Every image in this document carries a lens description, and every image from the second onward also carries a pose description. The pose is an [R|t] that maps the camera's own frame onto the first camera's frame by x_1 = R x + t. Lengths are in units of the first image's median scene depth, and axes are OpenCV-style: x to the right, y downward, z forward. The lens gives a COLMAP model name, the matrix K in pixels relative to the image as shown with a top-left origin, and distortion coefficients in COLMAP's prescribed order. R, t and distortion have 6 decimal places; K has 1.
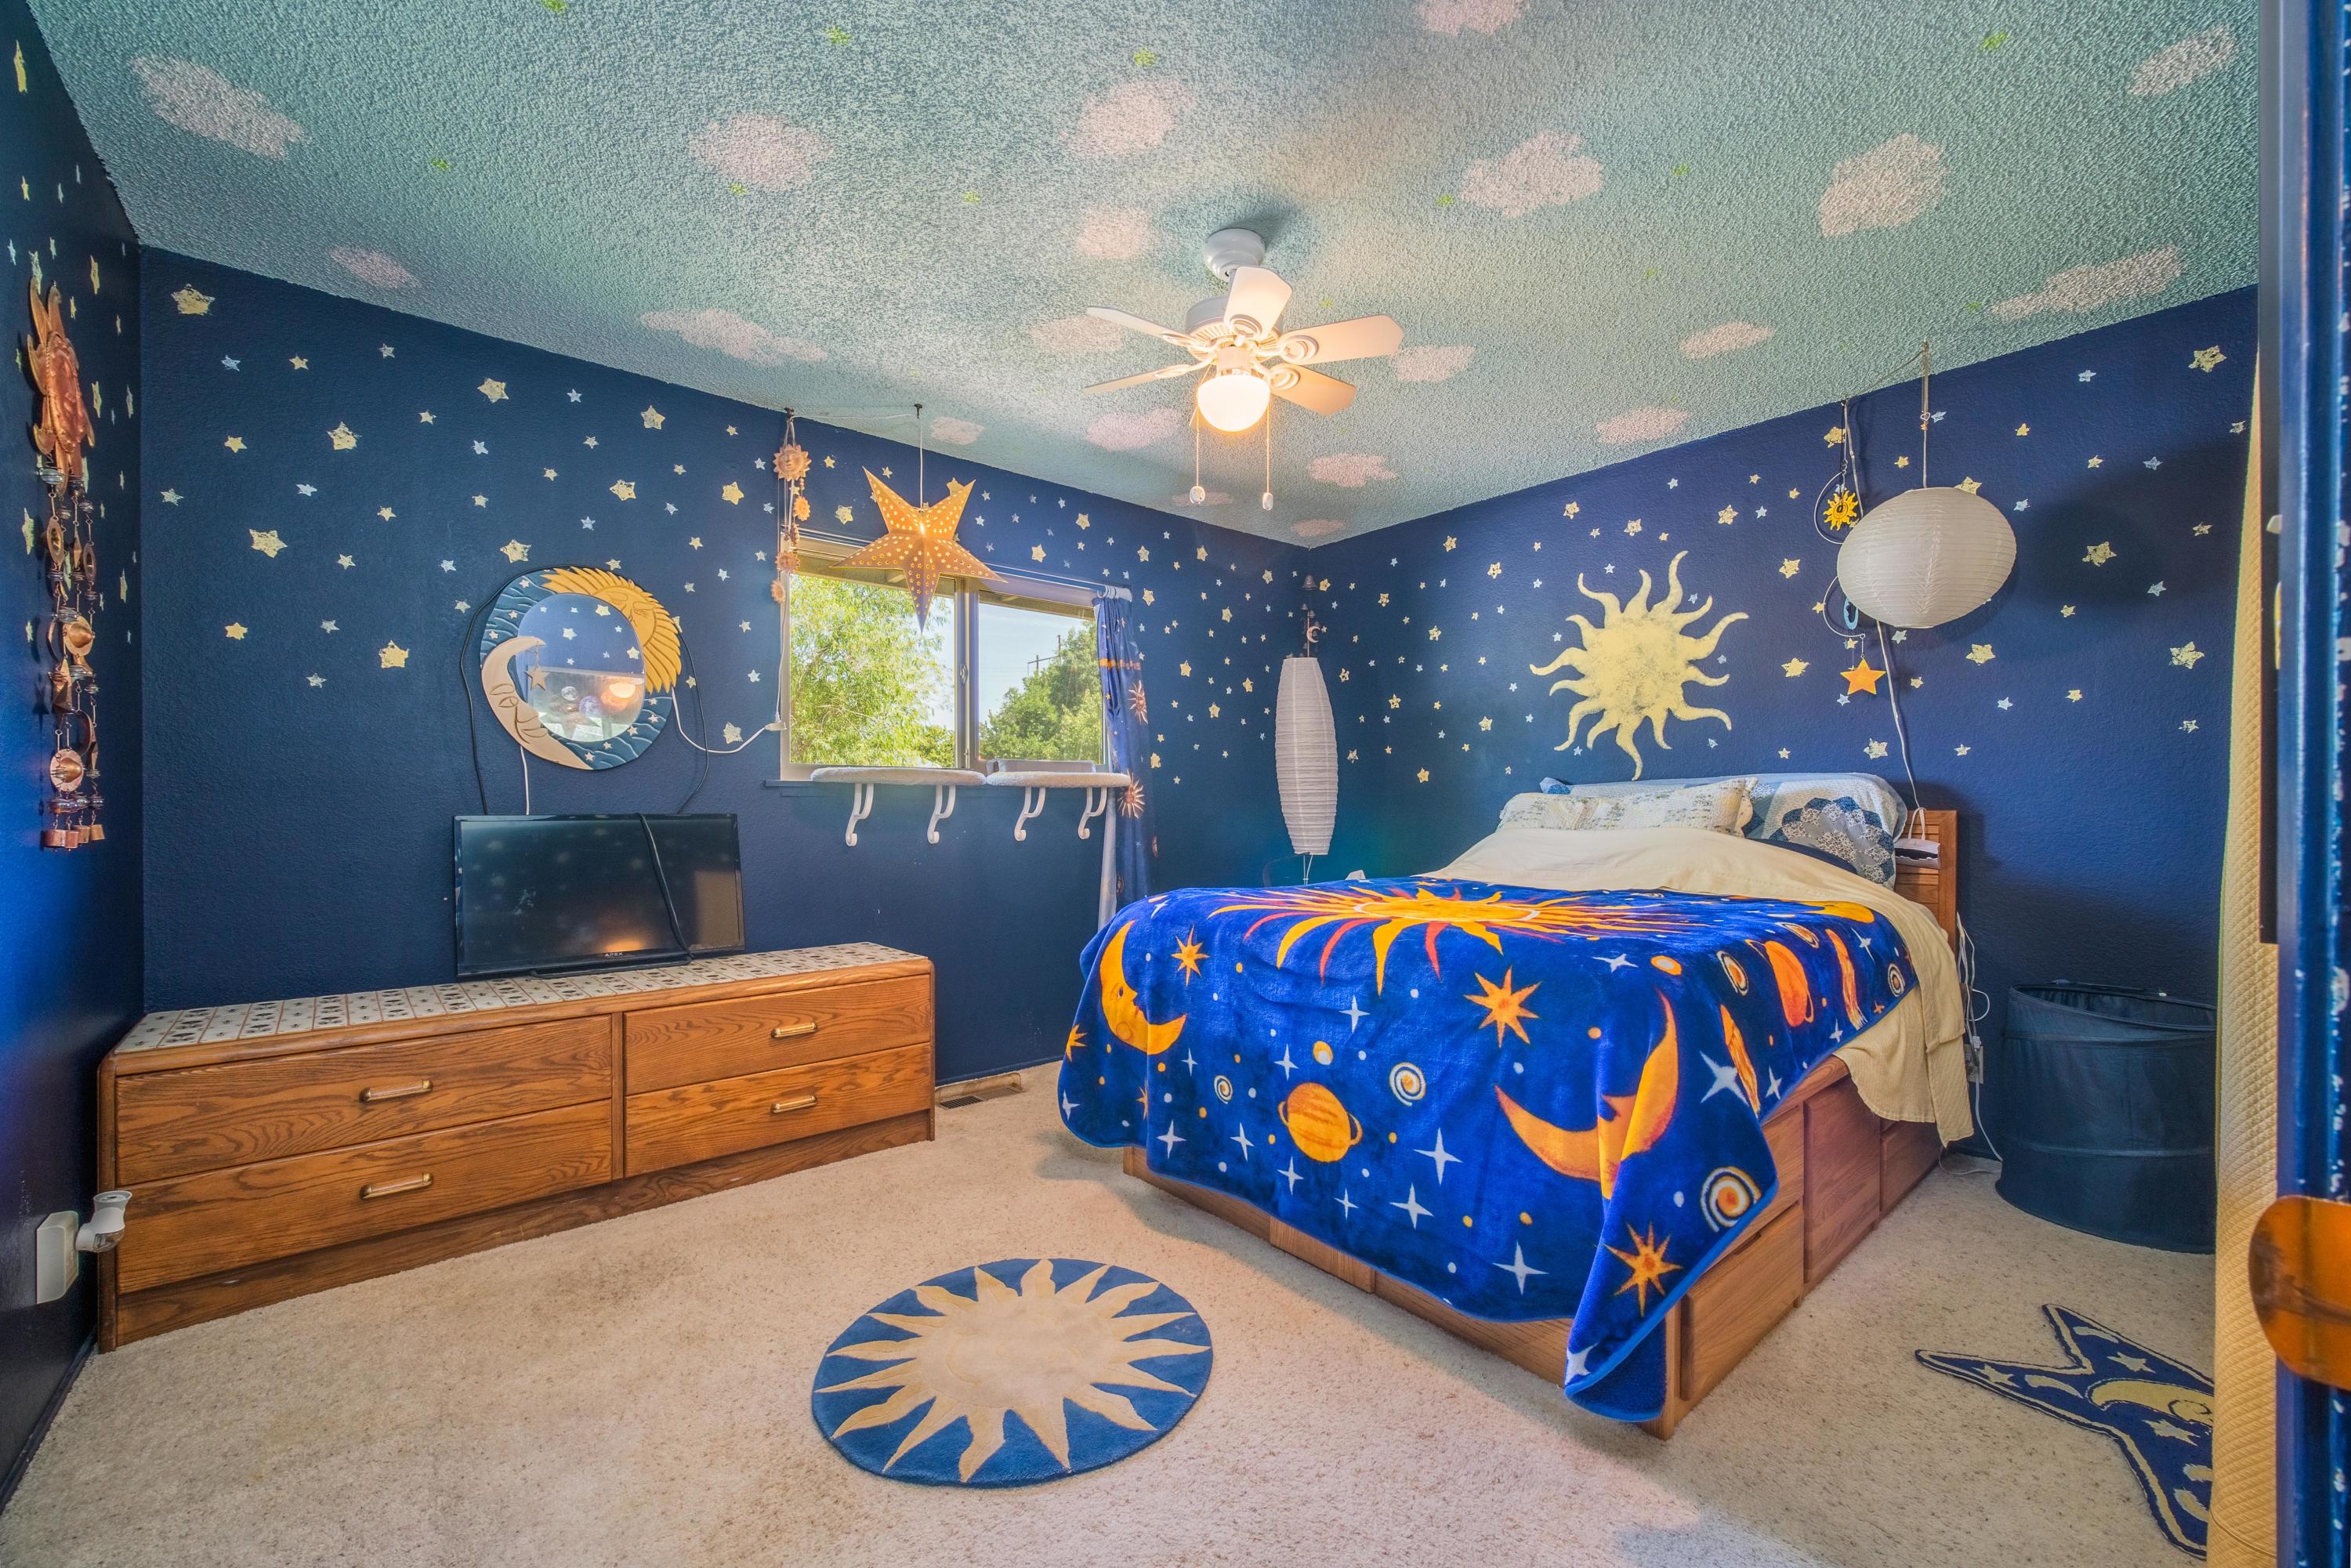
lens RADIAL K [[934.3, 0, 1178.5], [0, 934.3, 805.2], [0, 0, 1]] dist [-0.004460, -0.000094]
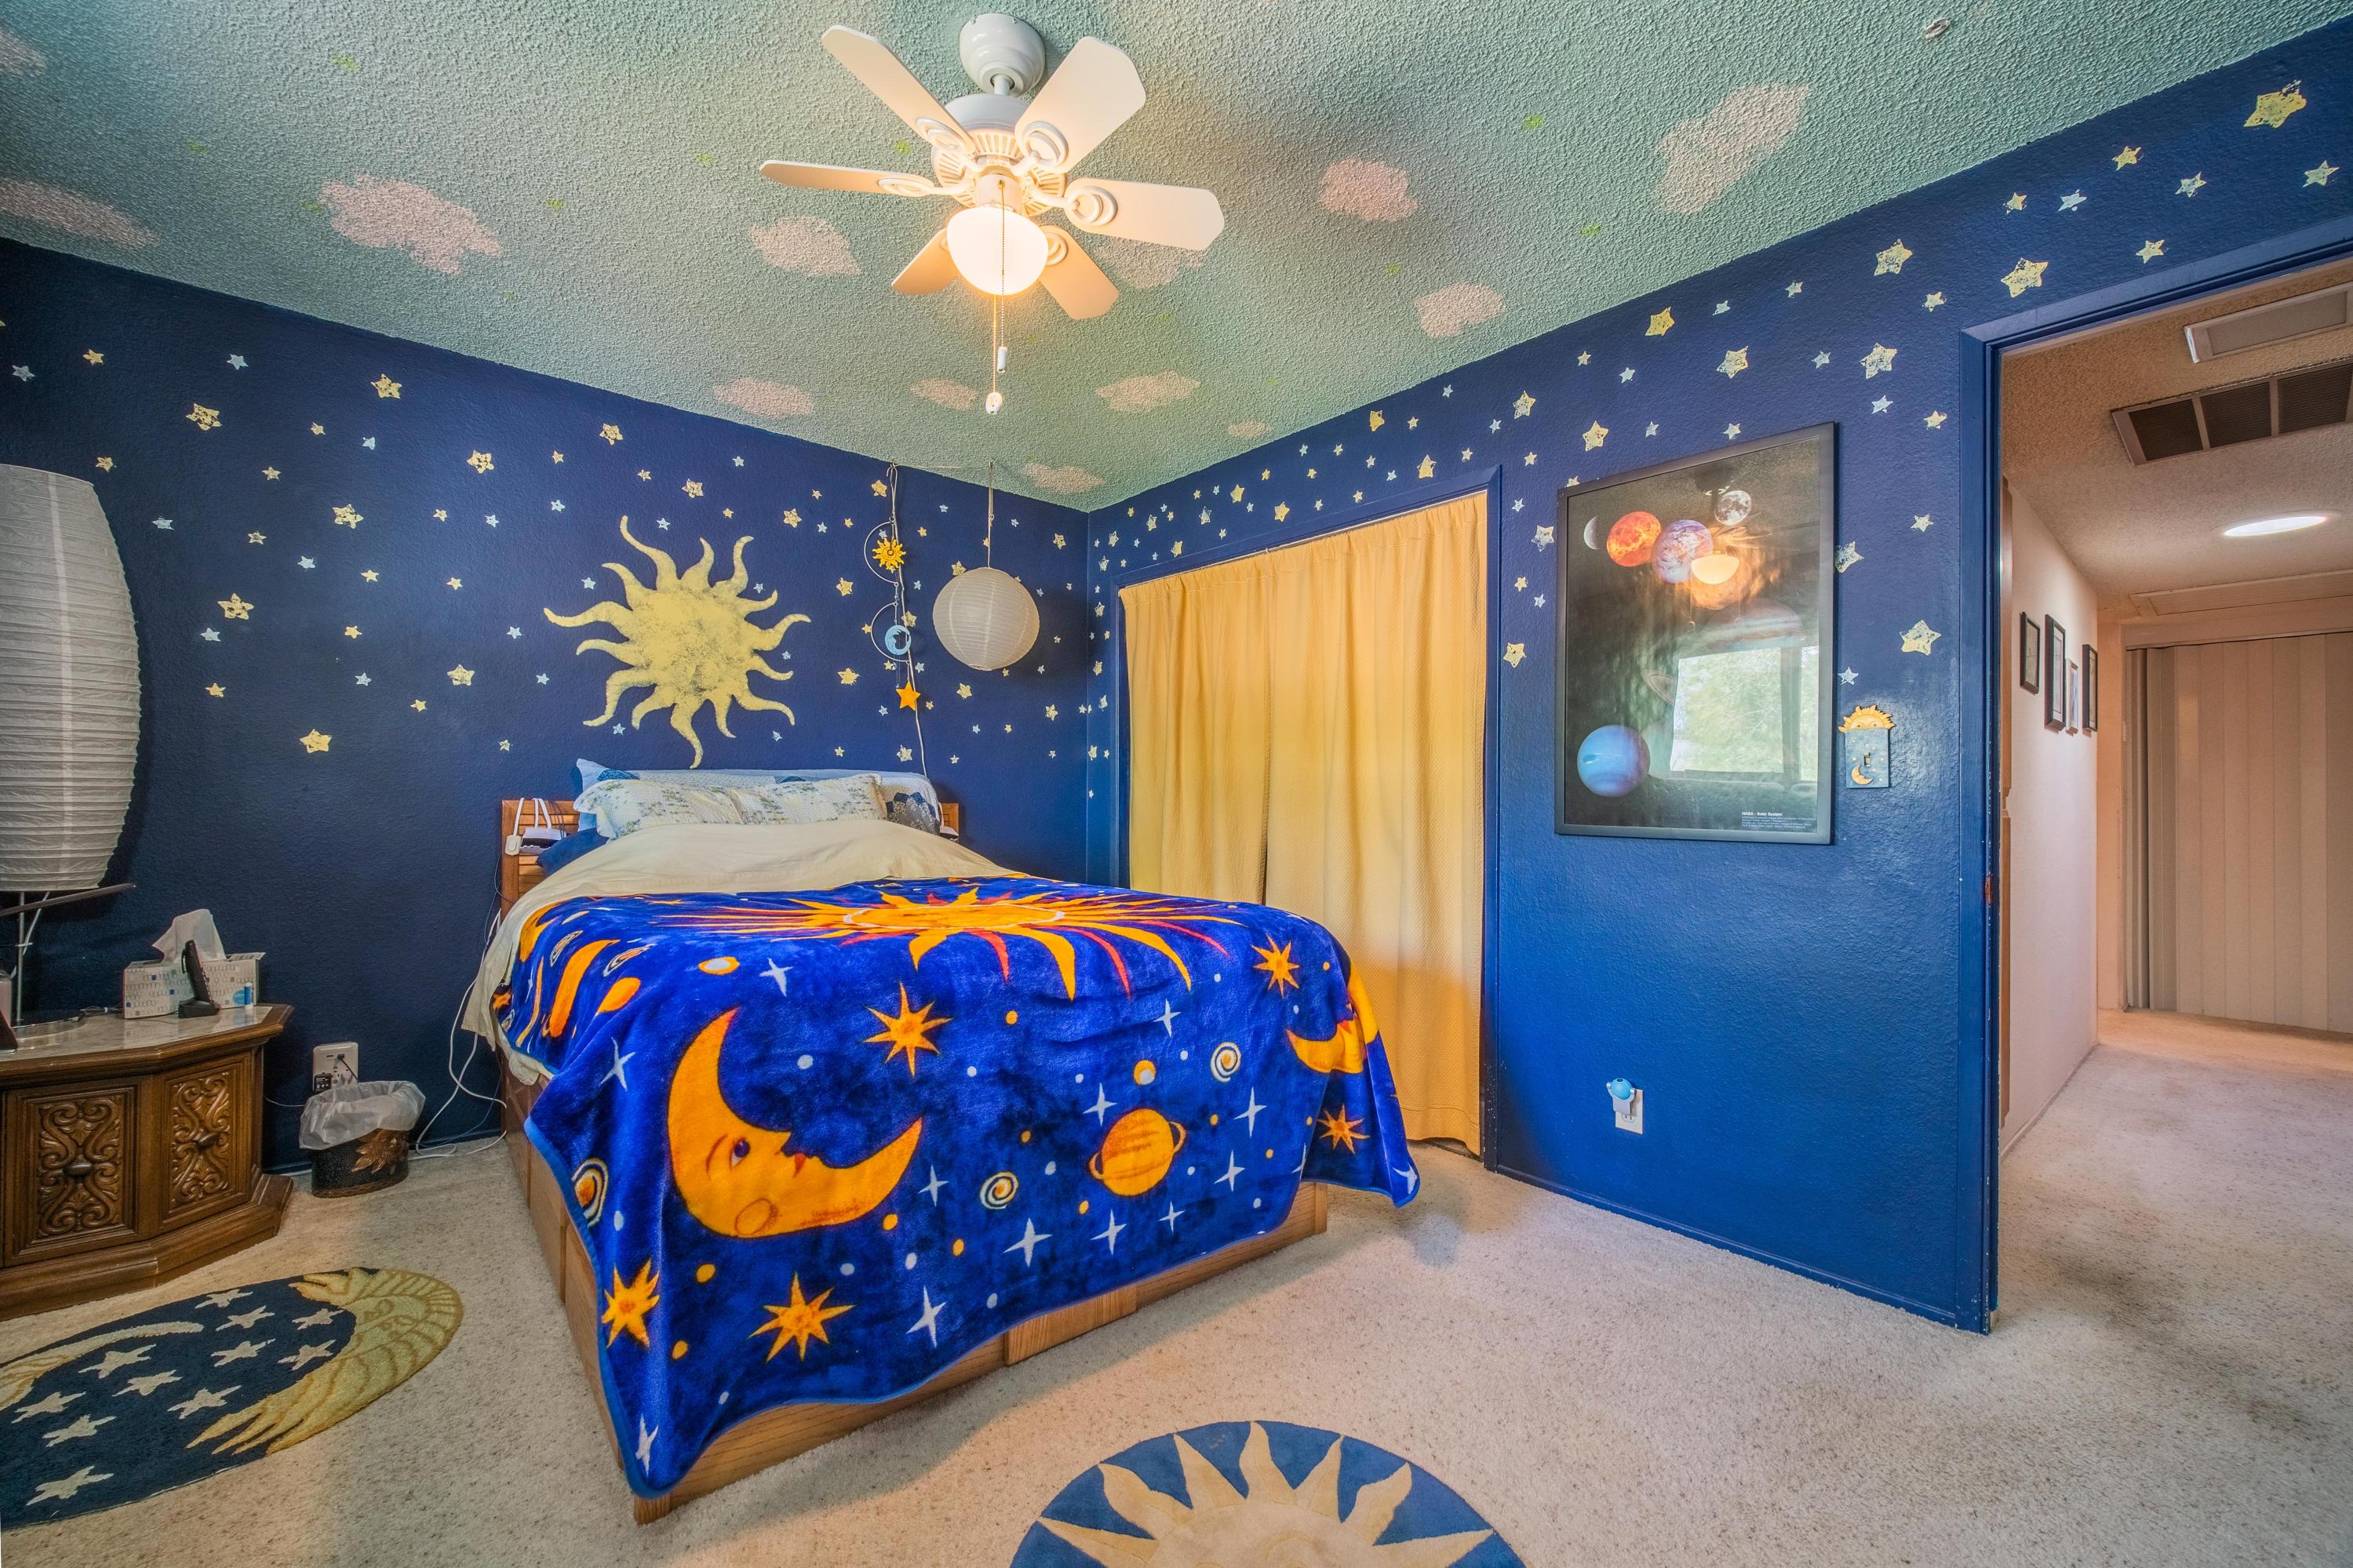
lens RADIAL K [[935.0, 0, 1178.0], [0, 935.0, 788.4], [0, 0, 1]] dist [-0.004460, -0.000094]
pose [[-0.005937, 0.015551, 0.999861, -0.455762], [-0.013564, 0.999786, -0.015630, 0.000580], [-0.999890, -0.013655, -0.005725, 0.580981]]
